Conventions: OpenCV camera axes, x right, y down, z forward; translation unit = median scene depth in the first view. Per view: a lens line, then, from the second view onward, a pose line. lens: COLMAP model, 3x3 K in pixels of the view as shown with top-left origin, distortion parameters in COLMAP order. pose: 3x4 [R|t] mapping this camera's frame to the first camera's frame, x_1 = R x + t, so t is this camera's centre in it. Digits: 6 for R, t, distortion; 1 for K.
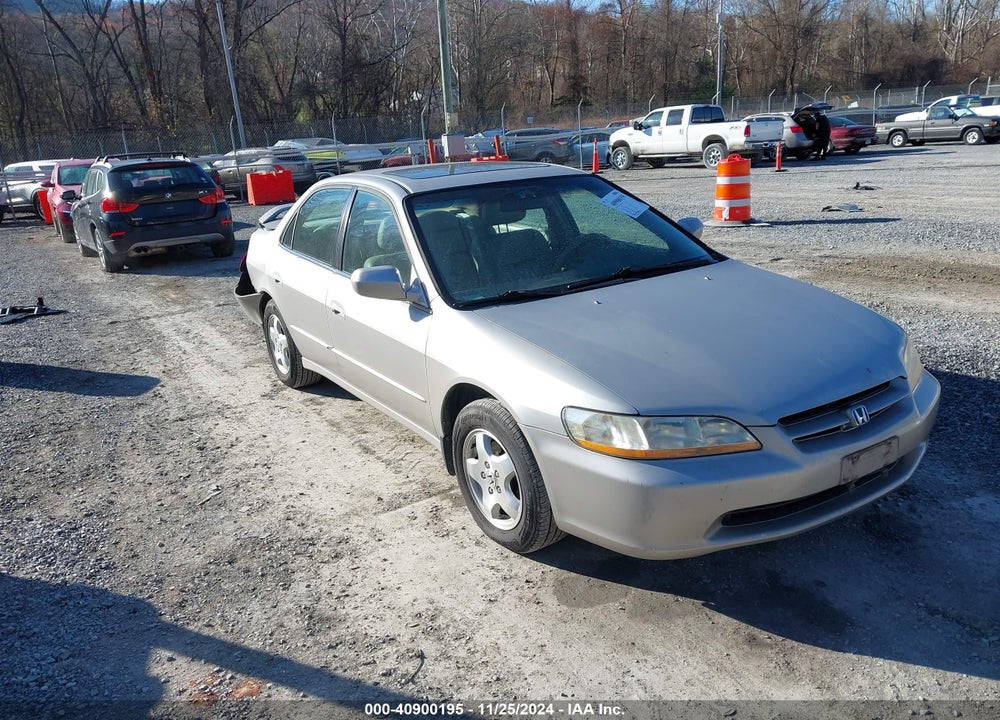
lens RADIAL K [[793.4, 0, 495.8], [0, 793.4, 354.7], [0, 0, 1]] dist [0.027214, -0.033234]
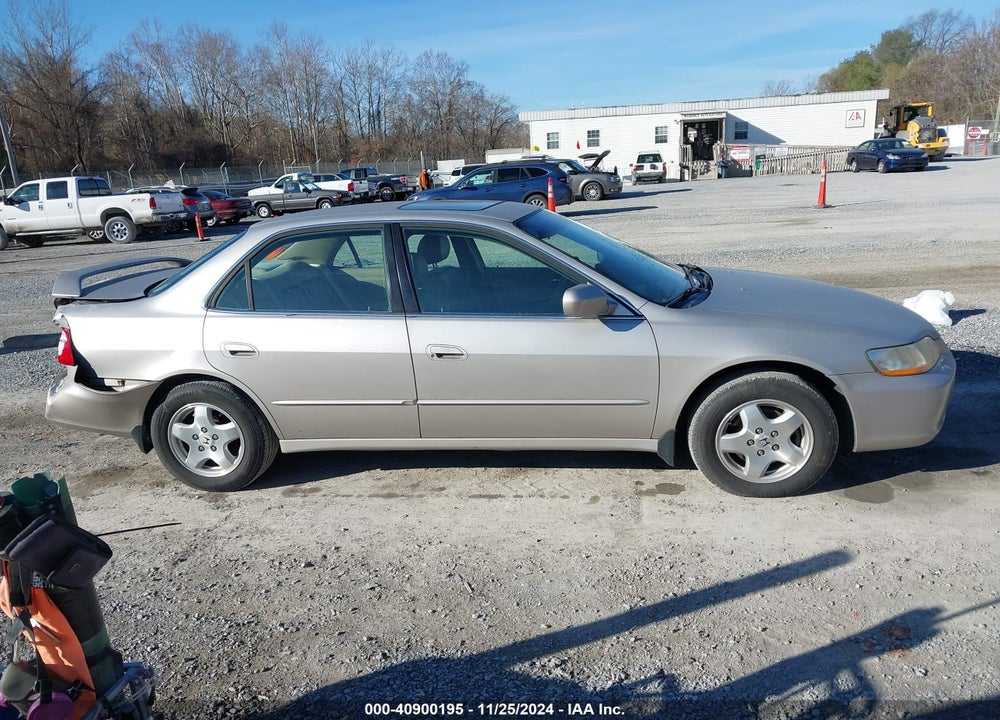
lens RADIAL K [[793.4, 0, 500.7], [0, 793.4, 358.9], [0, 0, 1]] dist [0.027214, -0.033234]
pose [[0.681646, -0.156884, 0.714665, -0.106945], [0.219332, 0.975638, 0.004974, -0.005221], [-0.698034, 0.153359, 0.699450, 0.042919]]
